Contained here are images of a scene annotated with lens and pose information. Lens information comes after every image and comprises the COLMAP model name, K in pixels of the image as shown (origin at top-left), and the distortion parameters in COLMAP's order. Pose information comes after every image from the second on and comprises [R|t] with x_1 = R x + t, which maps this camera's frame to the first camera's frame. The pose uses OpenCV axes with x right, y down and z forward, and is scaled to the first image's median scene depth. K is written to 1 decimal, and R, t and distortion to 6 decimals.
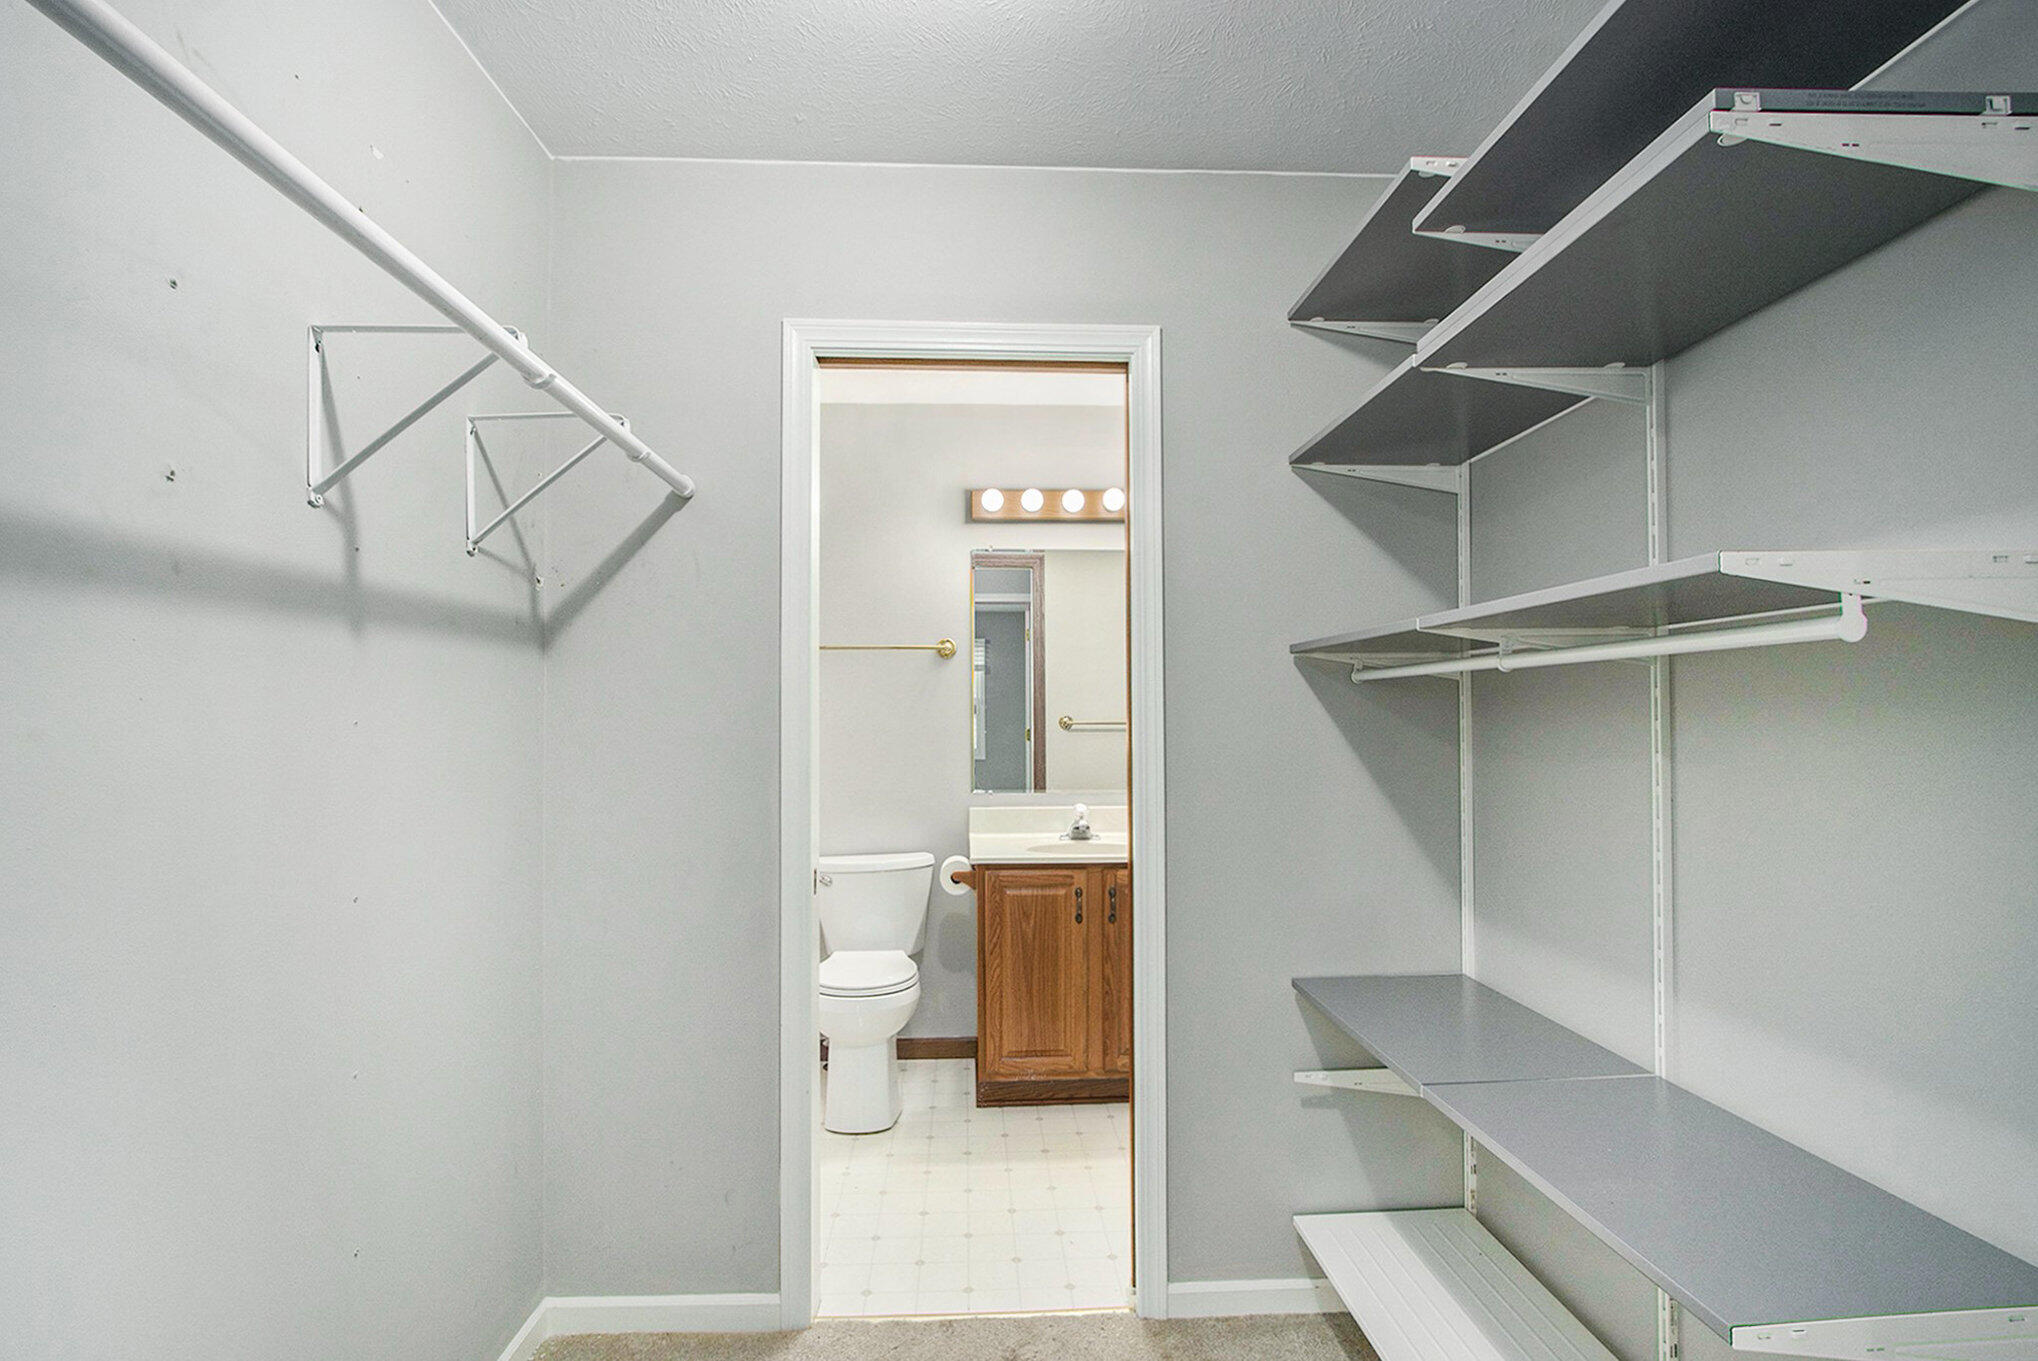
lens RADIAL K [[991.2, 0, 1019.0], [0, 991.2, 680.5], [0, 0, 1]] dist [-0.014606, 0.000309]
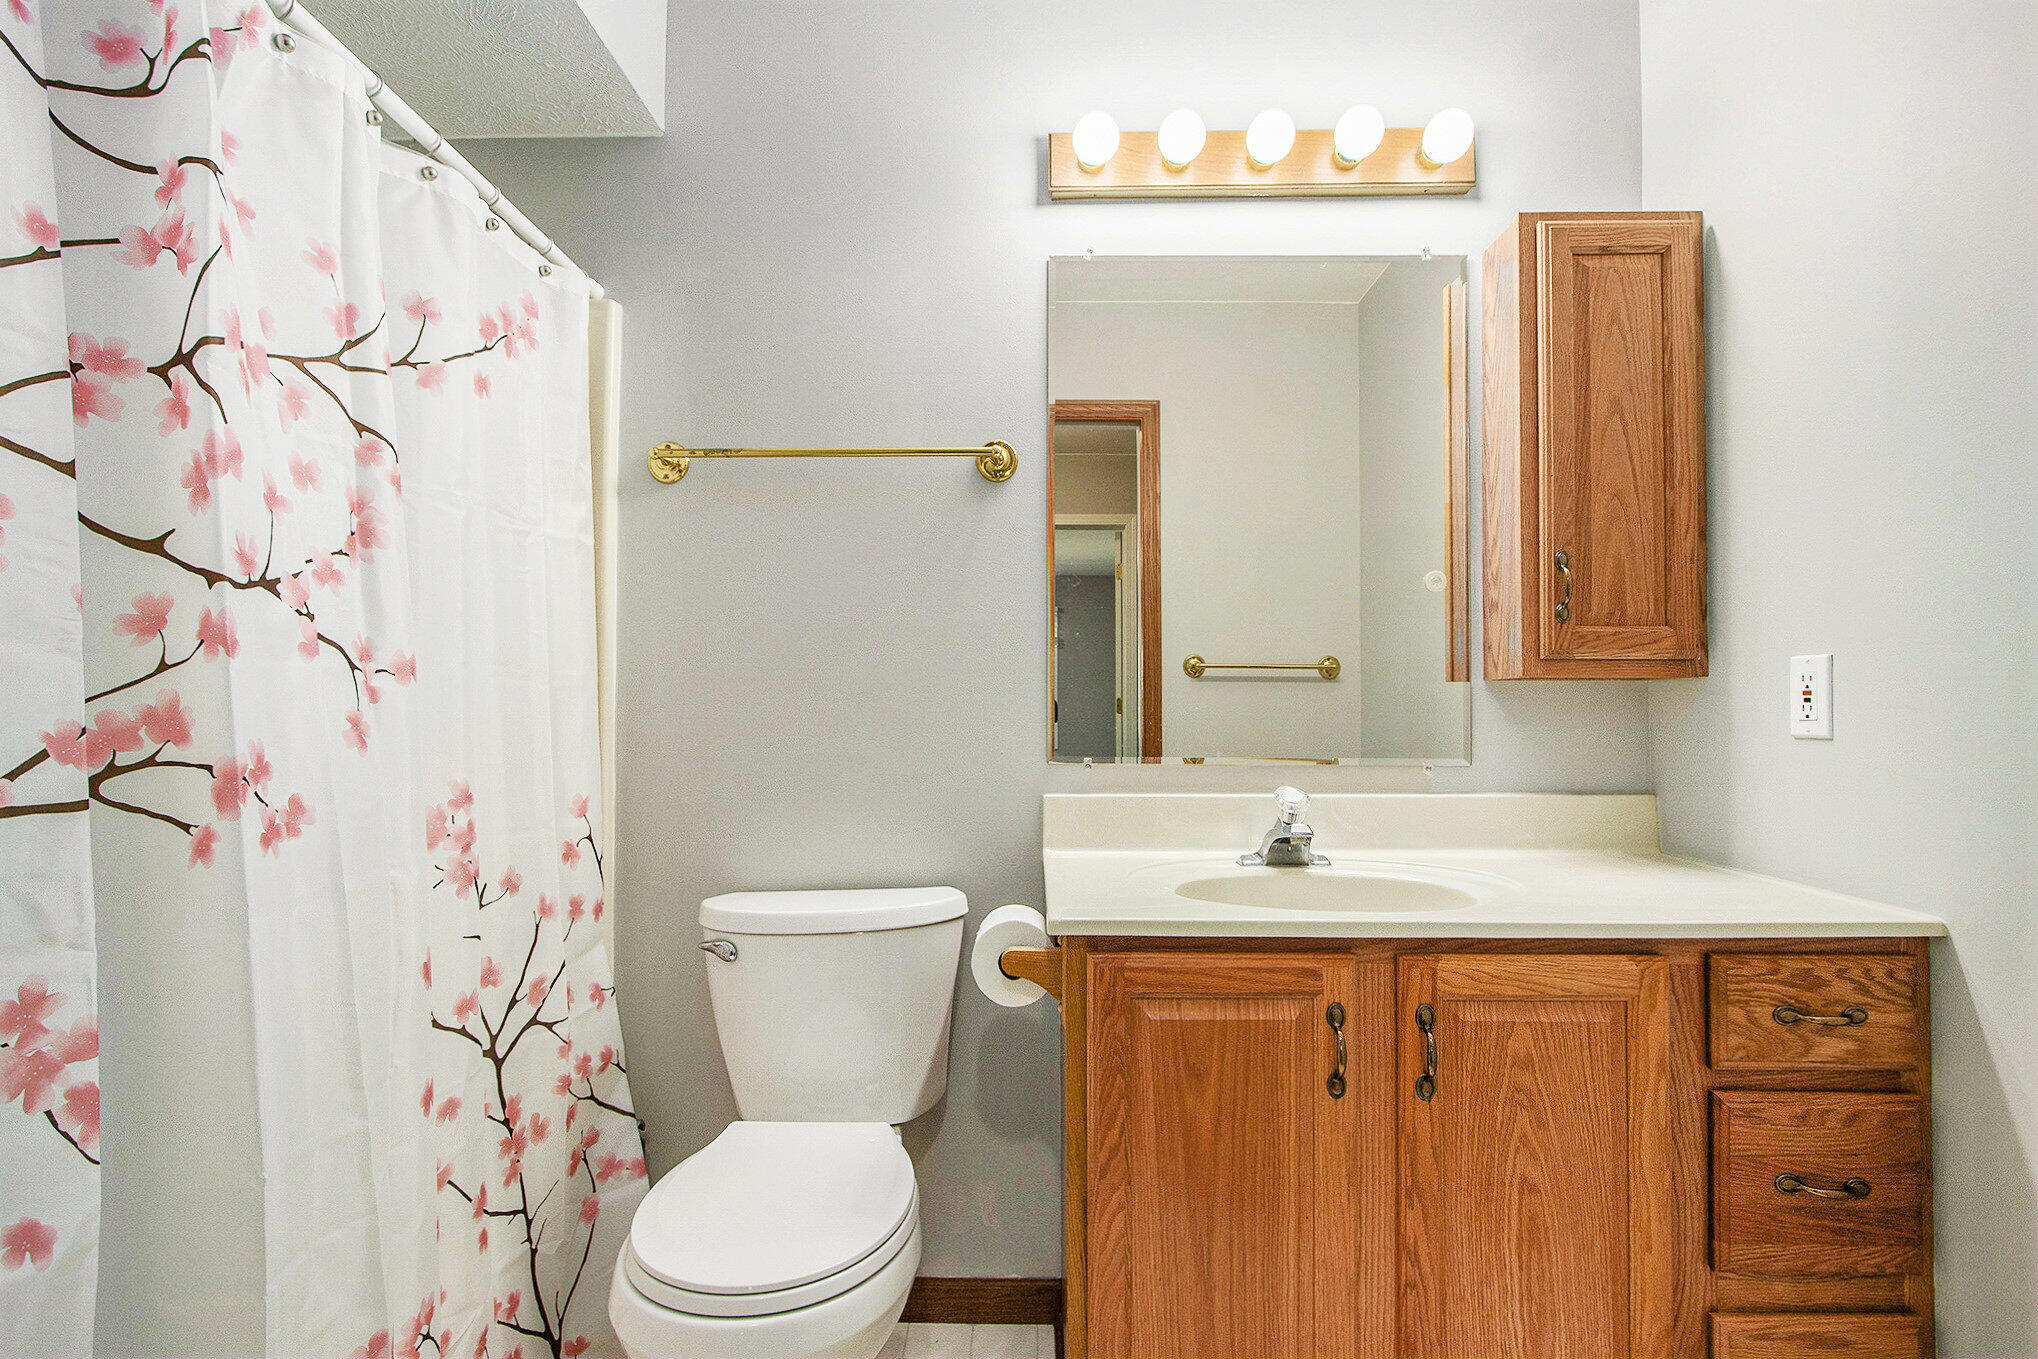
lens RADIAL K [[991.2, 0, 1019.0], [0, 991.2, 679.5], [0, 0, 1]] dist [-0.014606, 0.000309]
pose [[0.997605, 0.004059, -0.069050, -0.033617], [-0.004042, 0.999992, 0.000392, 0.083987], [0.069051, -0.000112, 0.997613, 0.600836]]
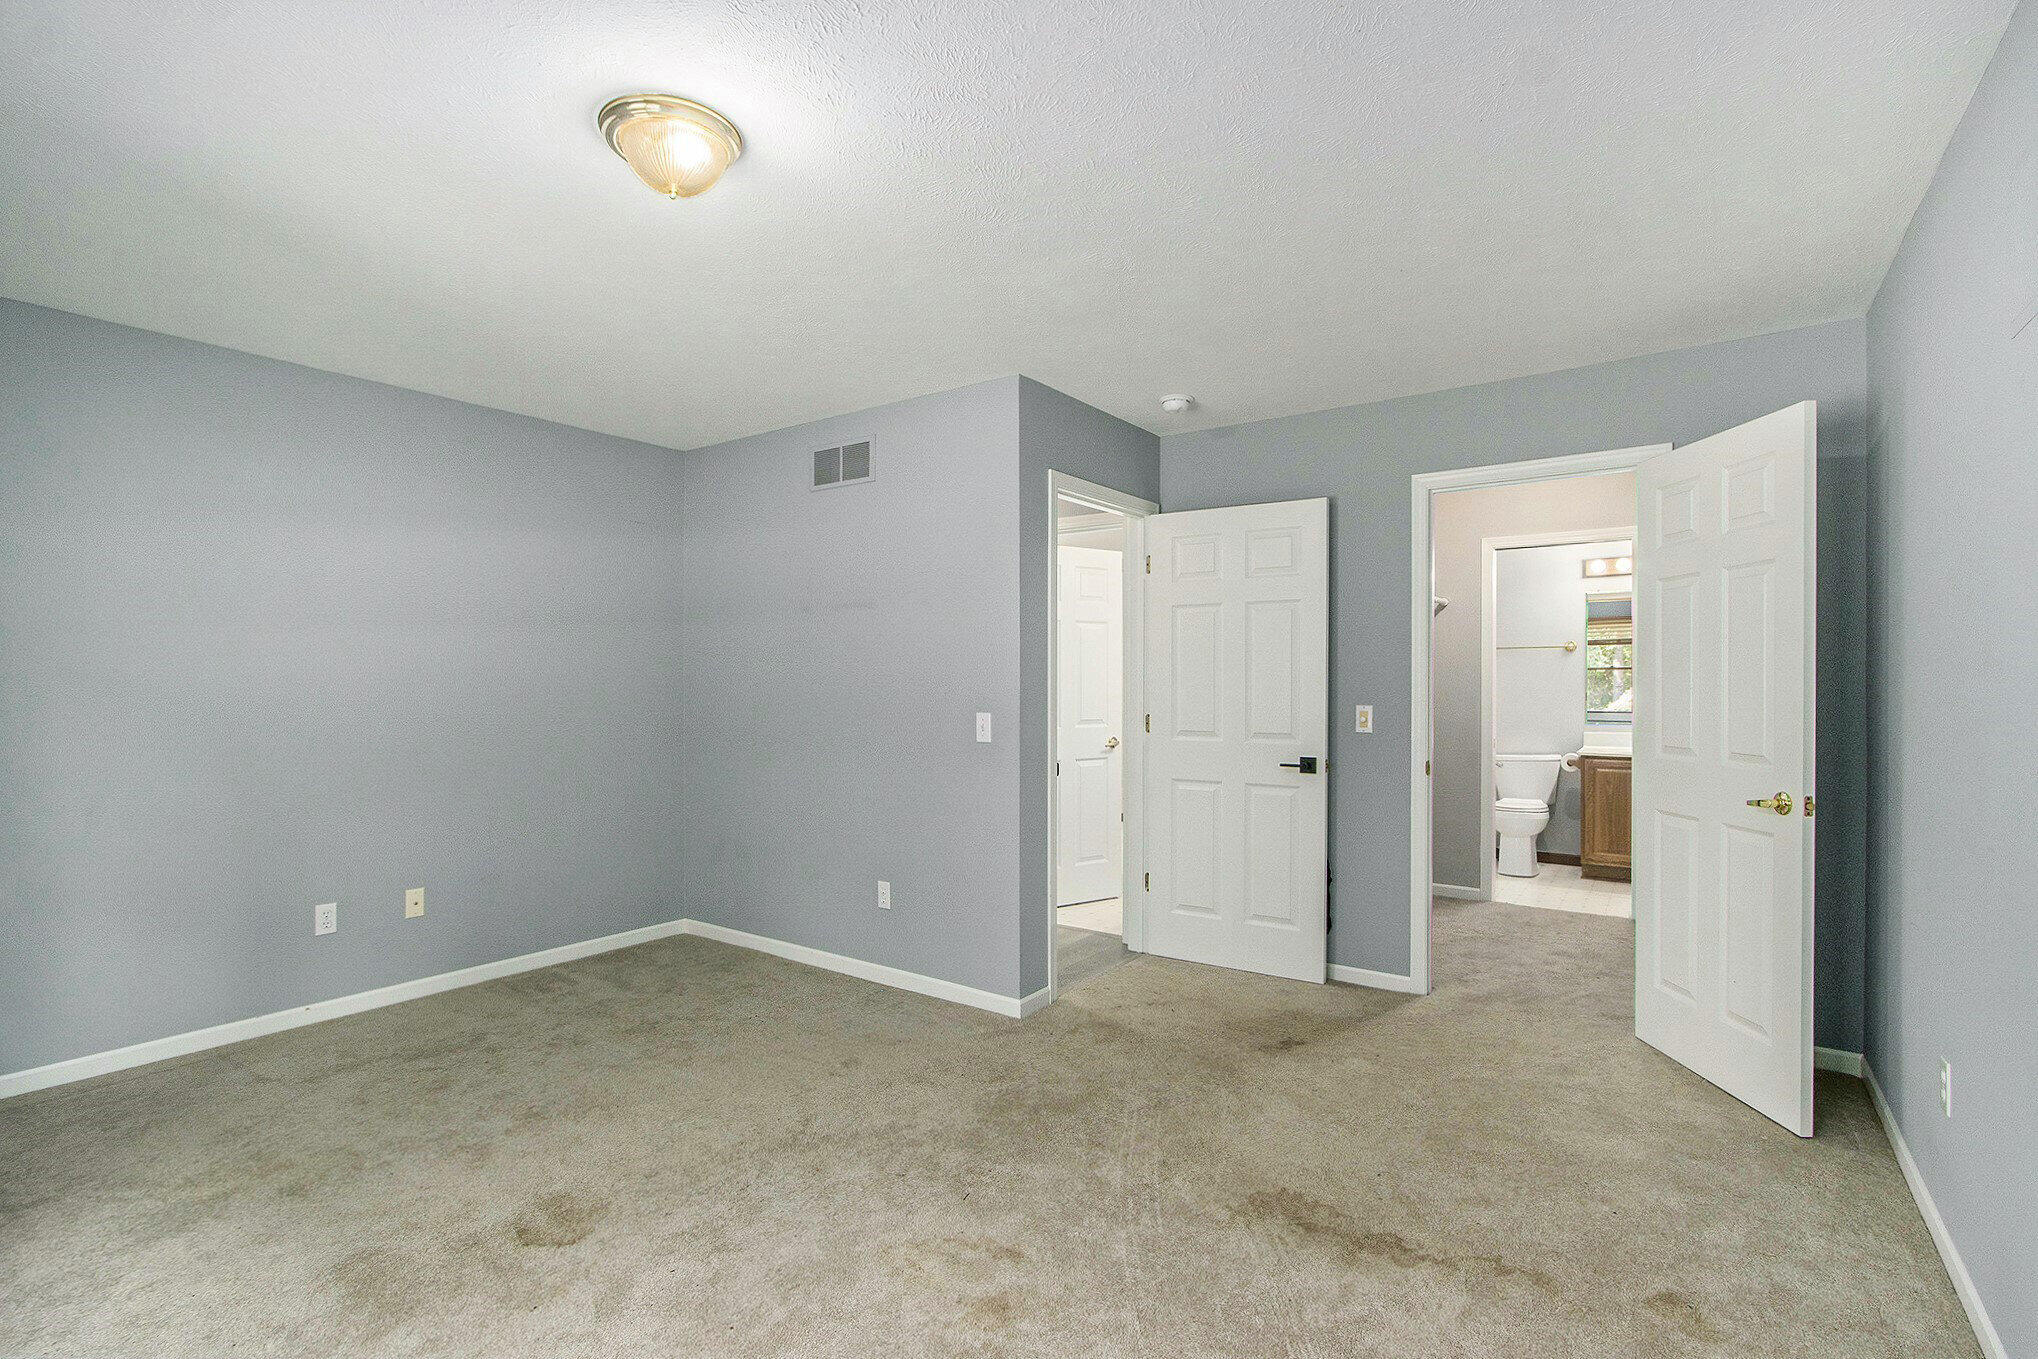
lens RADIAL K [[991.2, 0, 1019.0], [0, 991.2, 679.5], [0, 0, 1]] dist [-0.014606, 0.000309]
pose [[0.807873, 0.005367, -0.589332, 0.210676], [0.004612, 0.999870, 0.015428, -0.005396], [0.589339, -0.015182, 0.807743, -1.270852]]
